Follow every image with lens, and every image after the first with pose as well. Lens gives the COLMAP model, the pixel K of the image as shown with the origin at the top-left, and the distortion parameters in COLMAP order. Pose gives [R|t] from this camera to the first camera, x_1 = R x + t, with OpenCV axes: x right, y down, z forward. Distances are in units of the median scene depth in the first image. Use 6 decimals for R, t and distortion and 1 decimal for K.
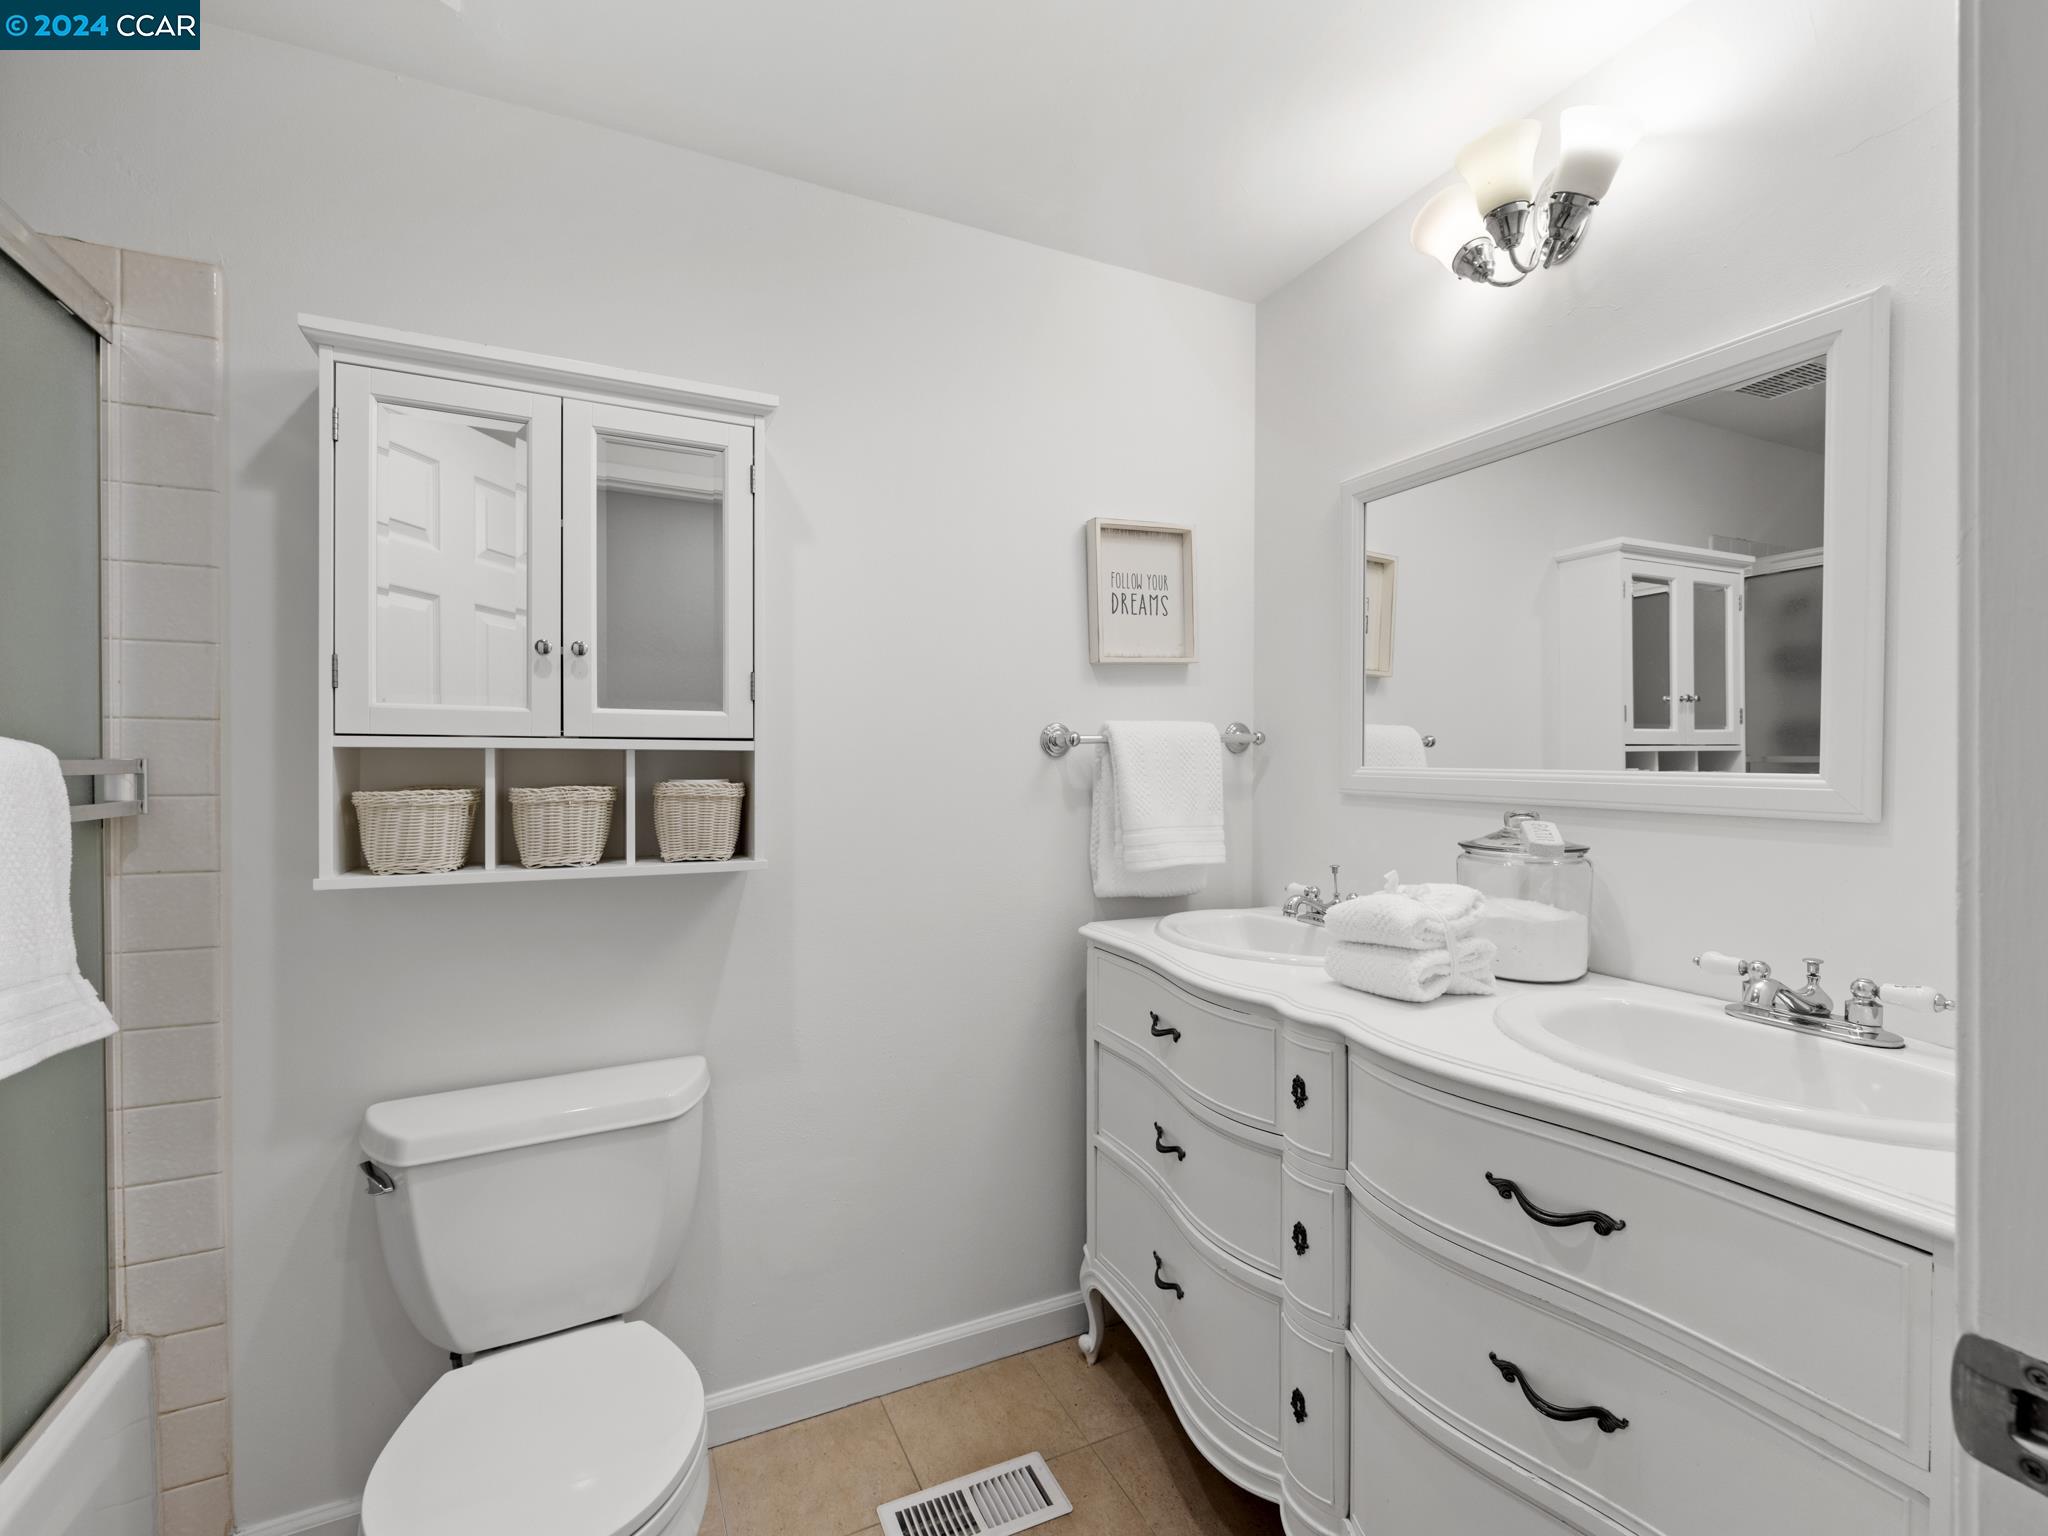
lens RADIAL K [[945.8, 0, 1034.0], [0, 945.8, 795.1], [0, 0, 1]] dist [-0.001847, 0.000187]
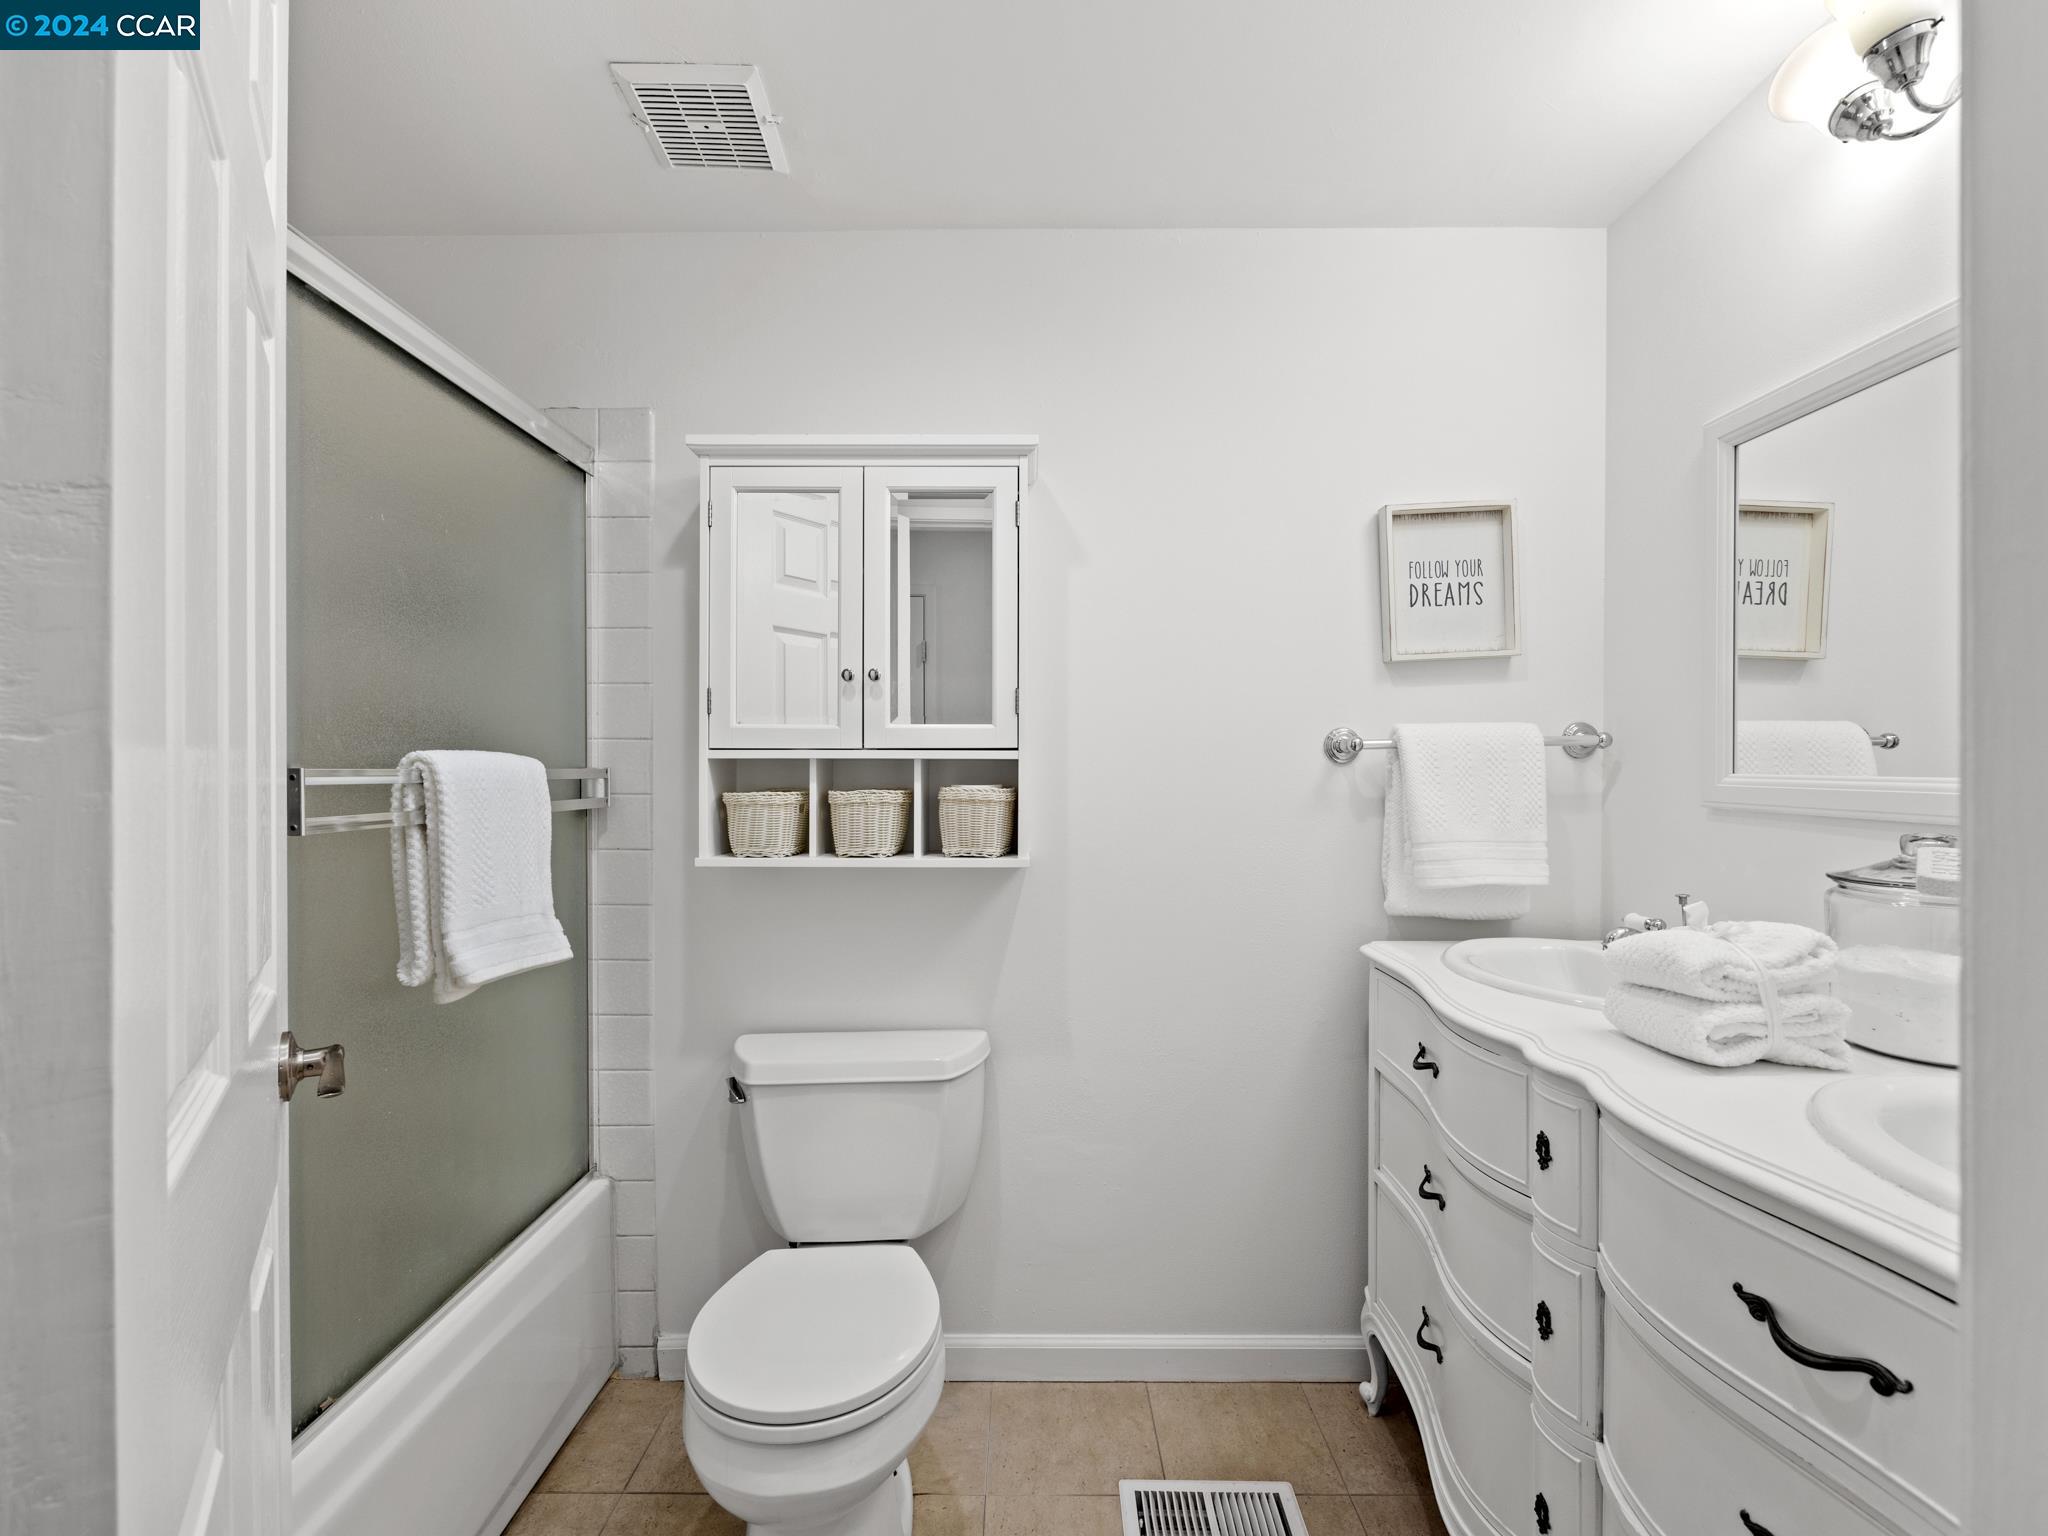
lens RADIAL K [[952.9, 0, 1021.7], [0, 952.9, 803.6], [0, 0, 1]] dist [-0.003684, -0.000595]
pose [[0.892456, 0.014741, -0.450893, 0.227521], [-0.014179, 0.999889, 0.004625, -0.000300], [0.450911, 0.002266, 0.892566, 0.008892]]
